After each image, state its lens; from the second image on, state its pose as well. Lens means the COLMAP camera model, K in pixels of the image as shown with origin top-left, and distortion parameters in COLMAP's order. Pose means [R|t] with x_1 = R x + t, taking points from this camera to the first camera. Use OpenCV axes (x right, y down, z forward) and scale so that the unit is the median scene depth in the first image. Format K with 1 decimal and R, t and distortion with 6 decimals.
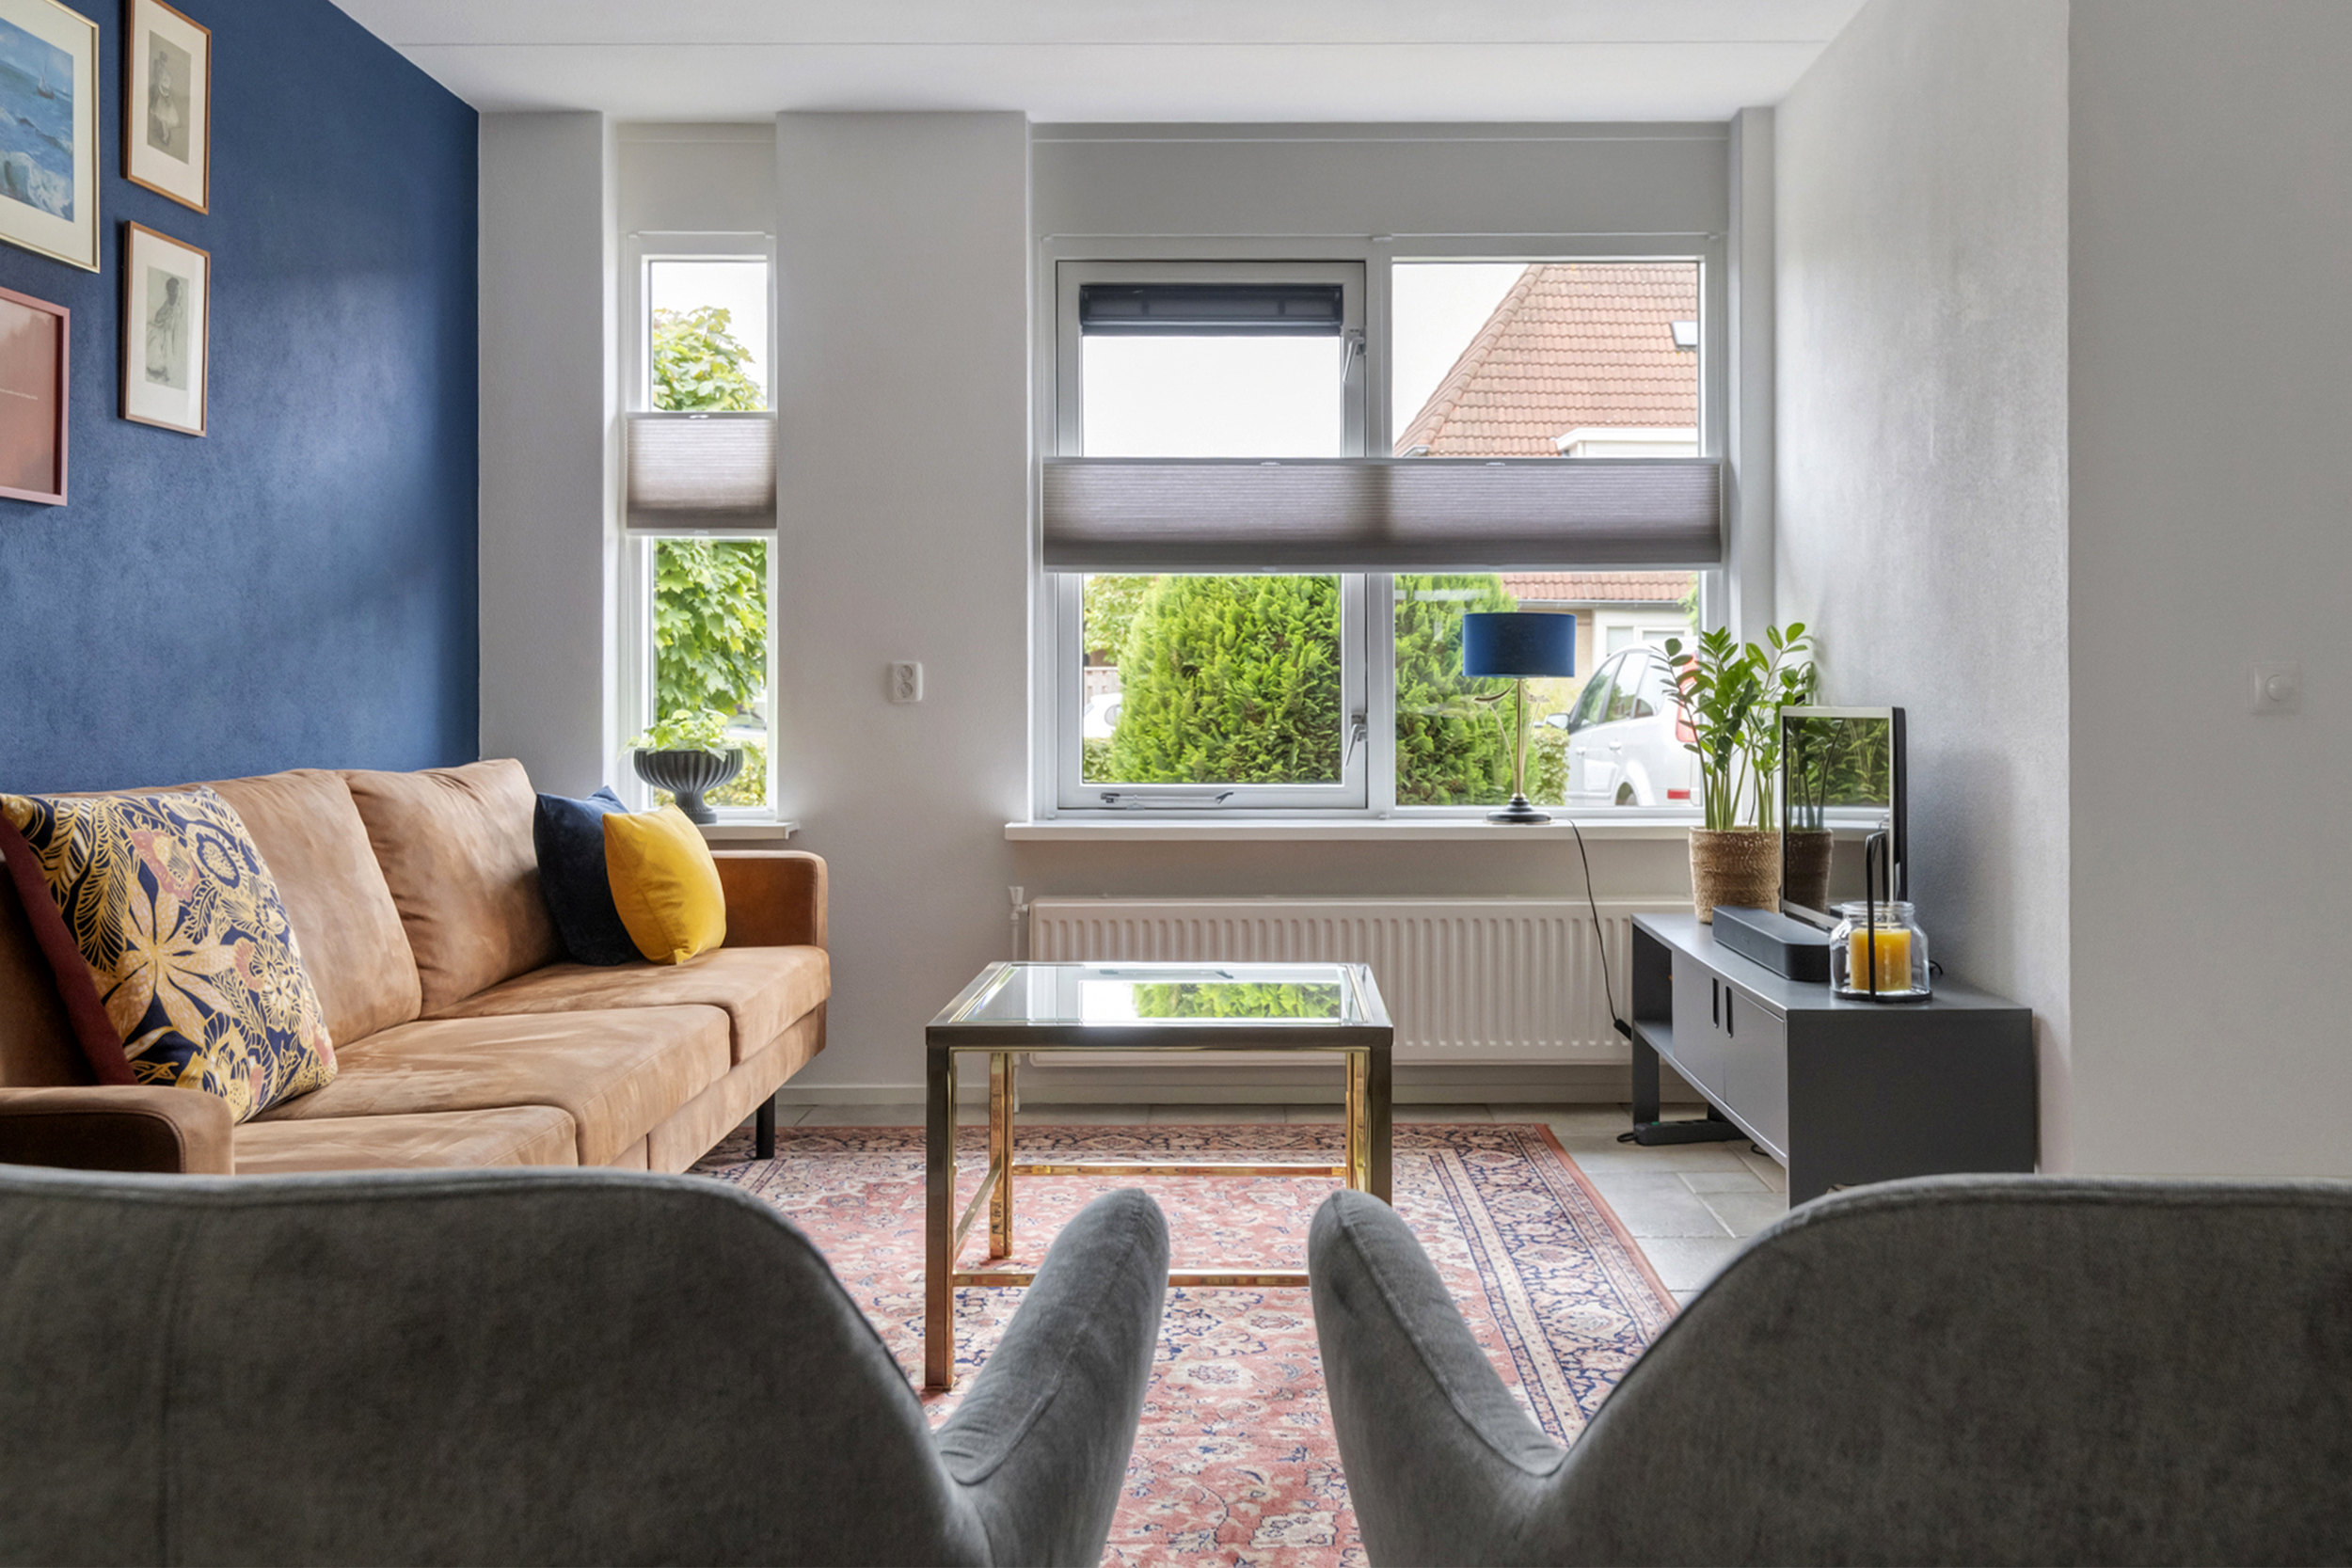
lens RADIAL K [[1919.2, 0, 1280.8], [0, 1919.2, 674.7], [0, 0, 1]] dist [0.028452, -0.011156]
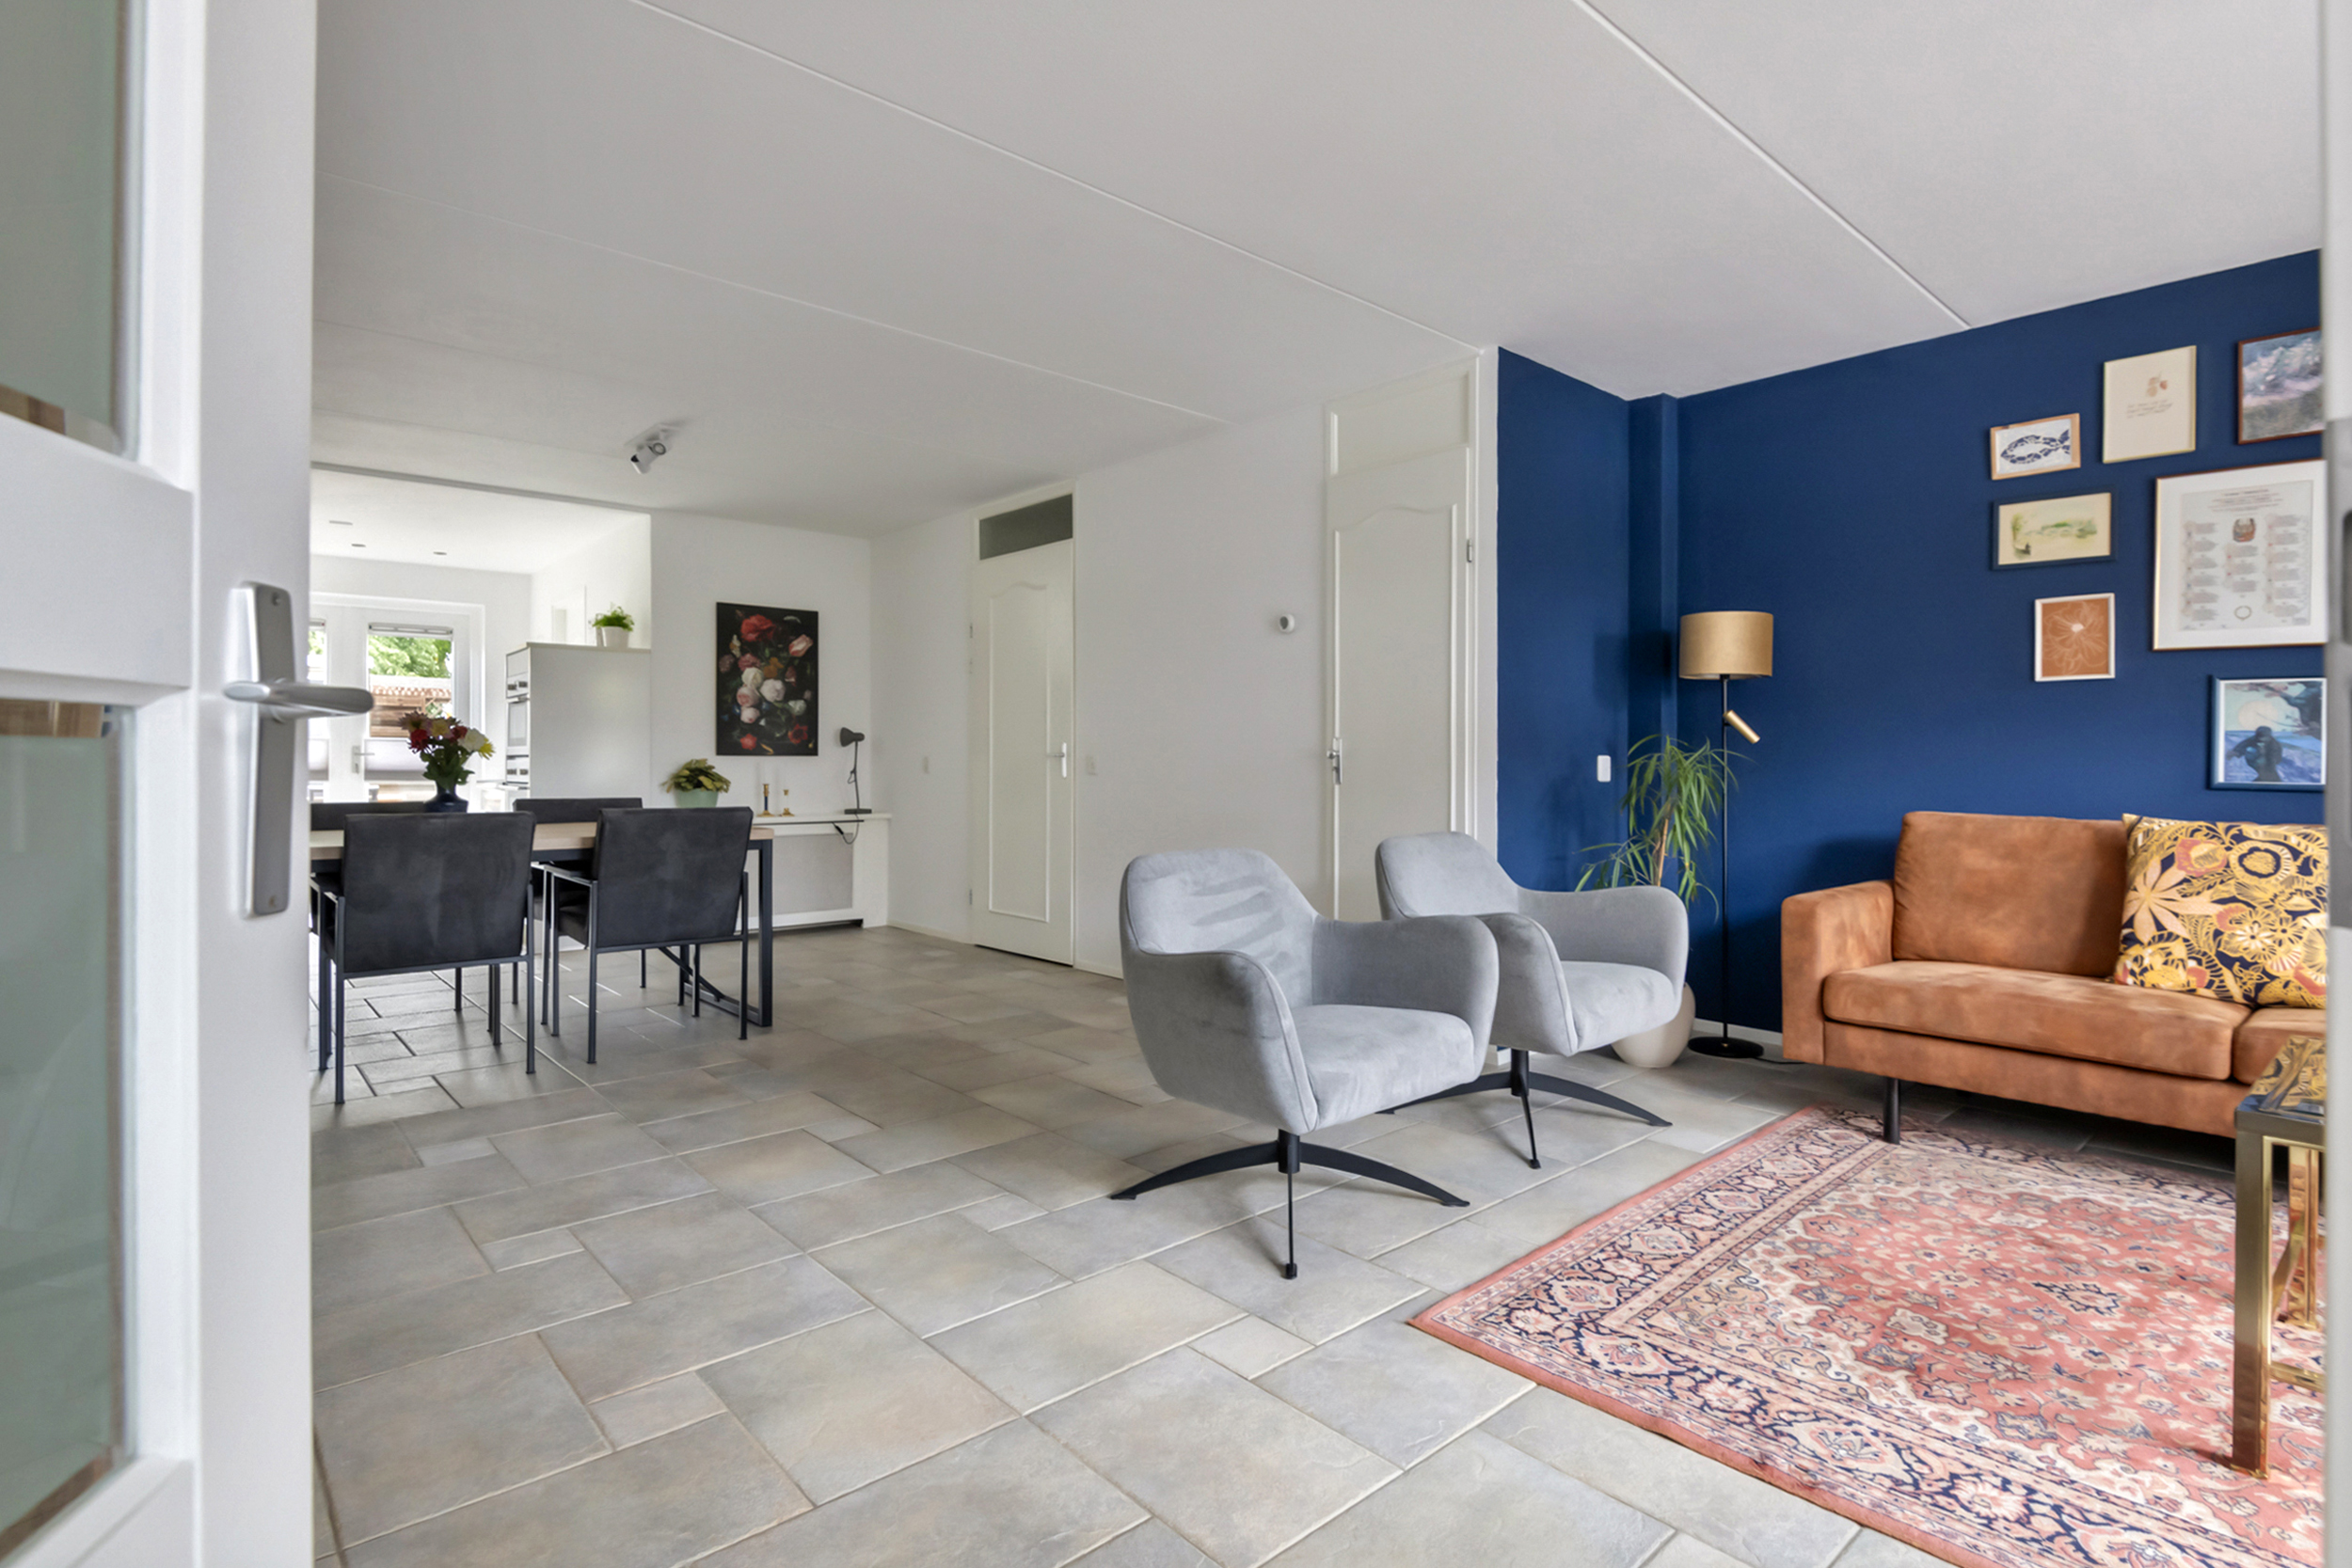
lens RADIAL K [[1167.7, 0, 1236.6], [0, 1167.7, 768.5], [0, 0, 1]] dist [0.039855, -0.038025]
pose [[-0.741506, 0.003657, -0.670936, 0.526641], [0.005255, 0.999986, -0.000358, 0.001795], [0.670925, -0.003792, -0.741515, 0.682678]]
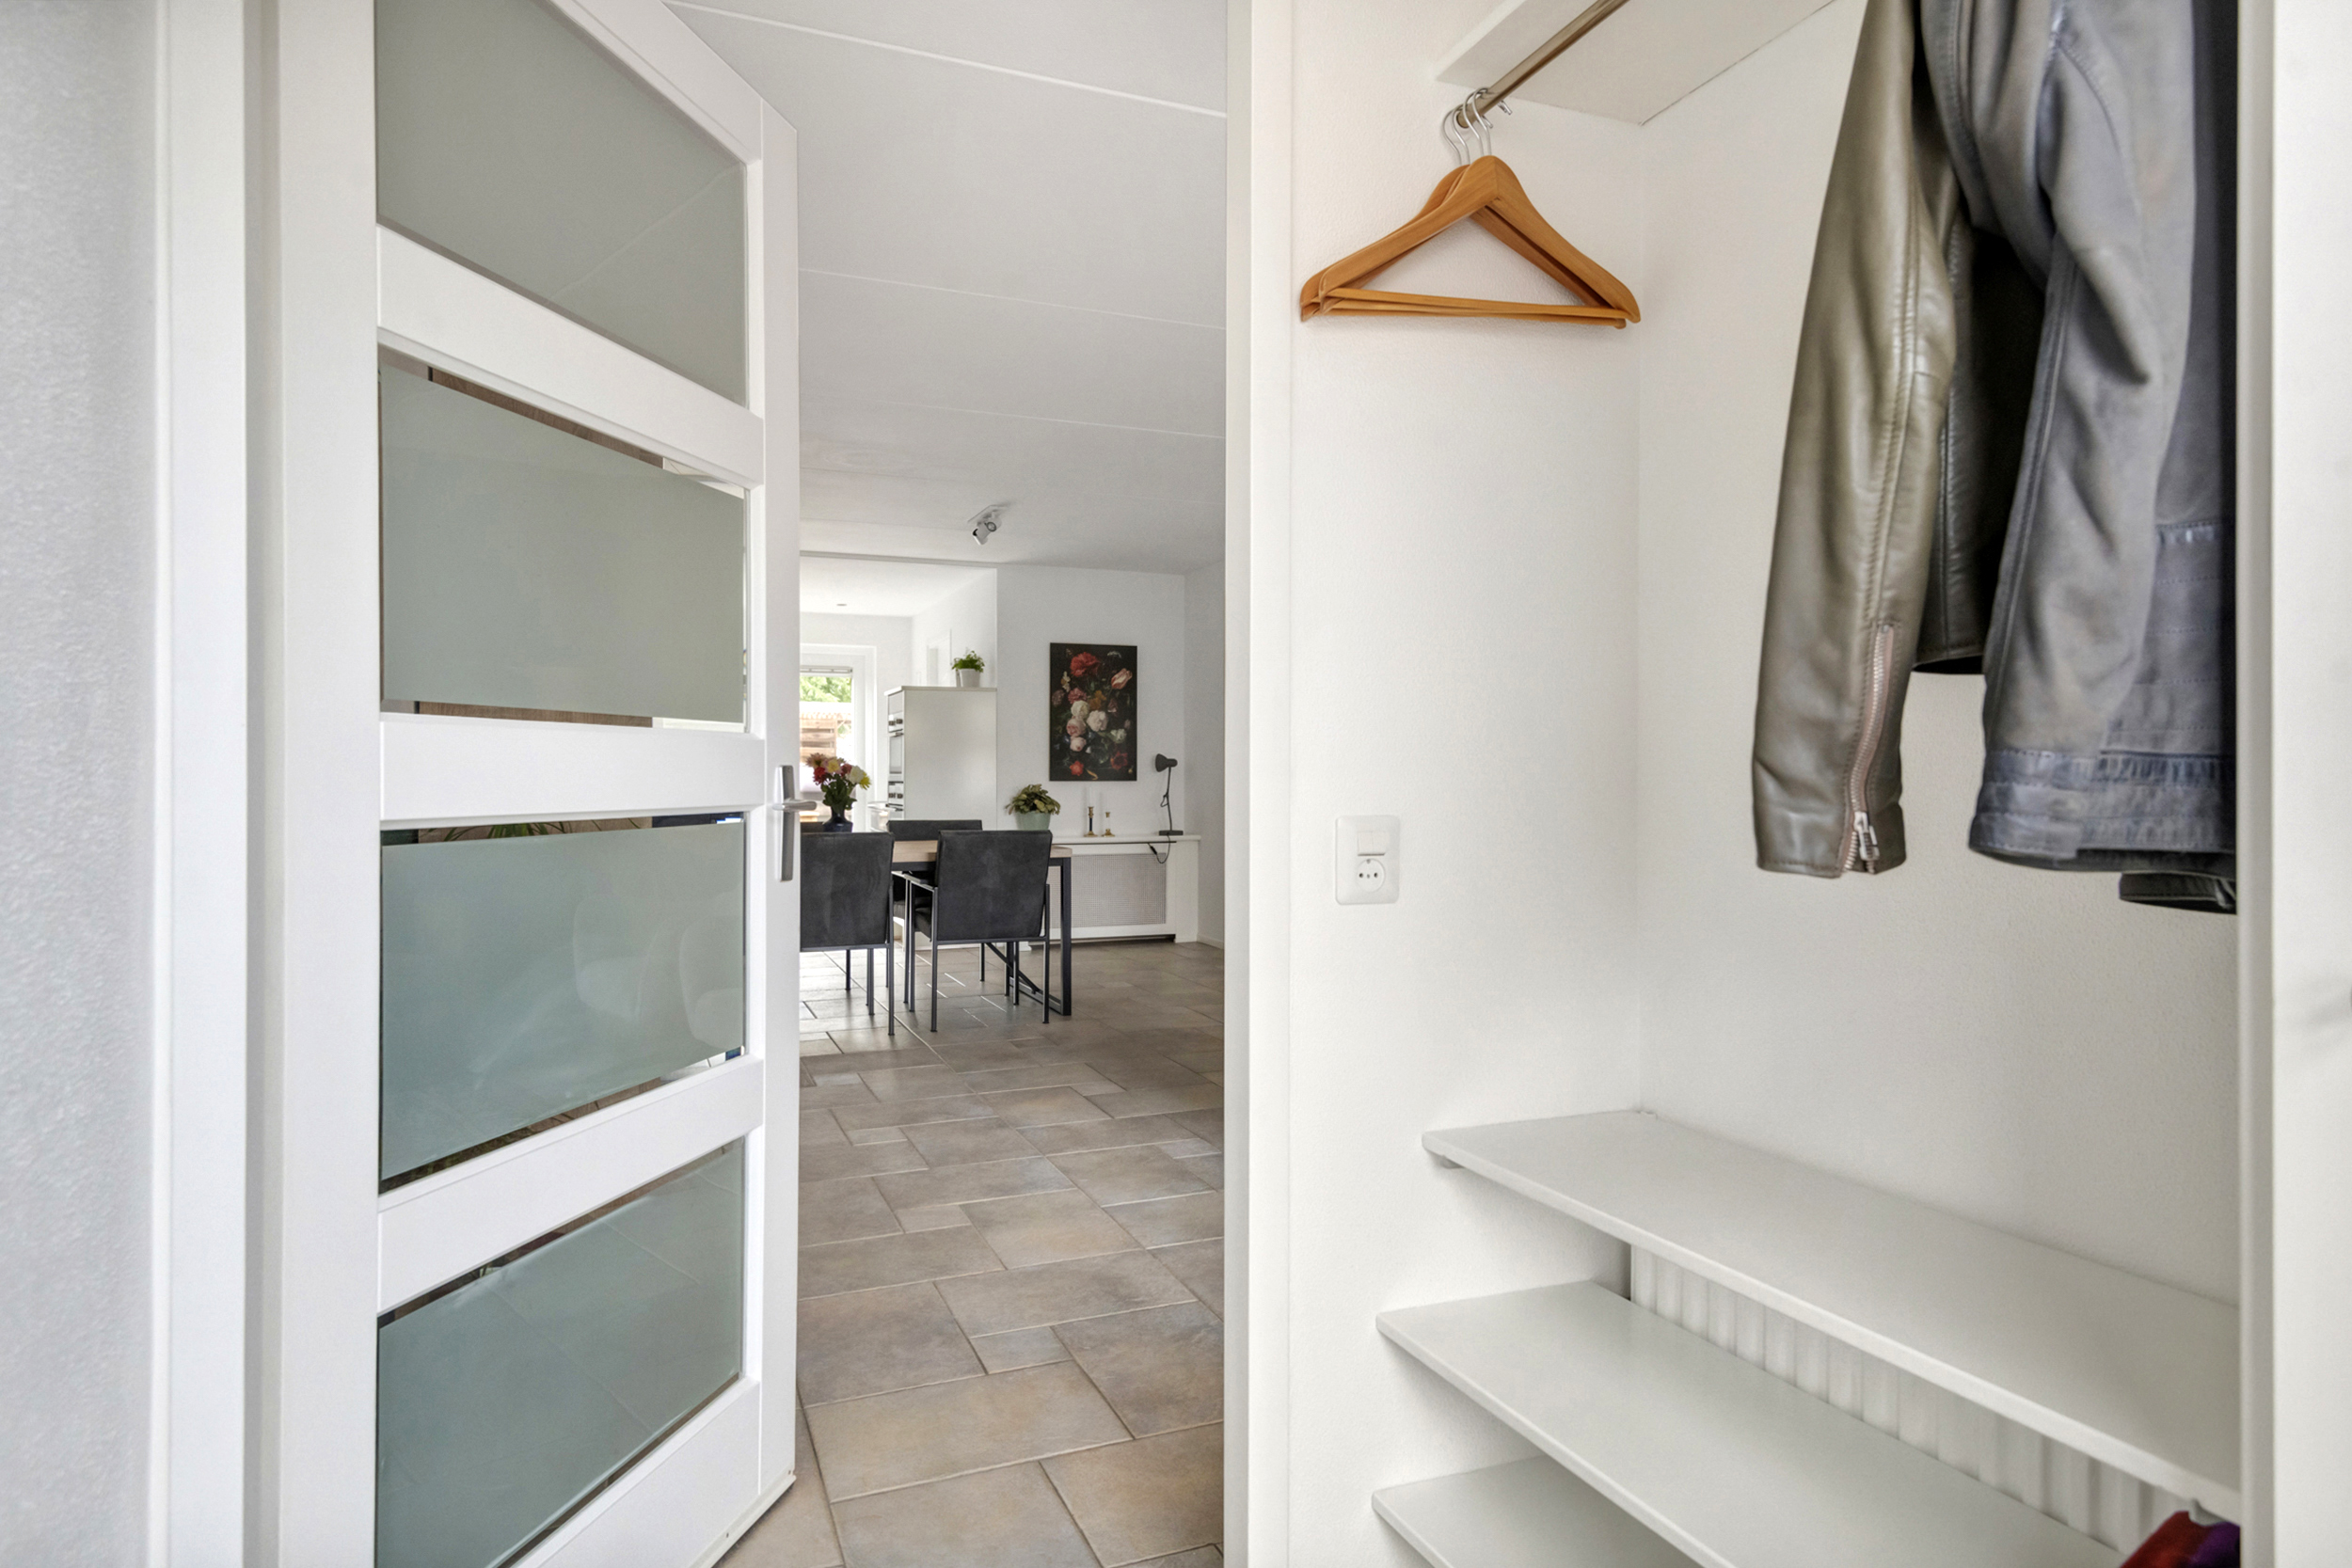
lens RADIAL K [[1368.5, 0, 1176.0], [0, 1368.5, 784.0], [0, 0, 1]] dist [0.037906, 0.000141]
pose [[-0.932224, 0.005057, -0.361846, 0.547940], [0.005543, 0.999985, -0.000304, -0.012768], [0.361839, -0.002289, -0.932238, 0.995769]]
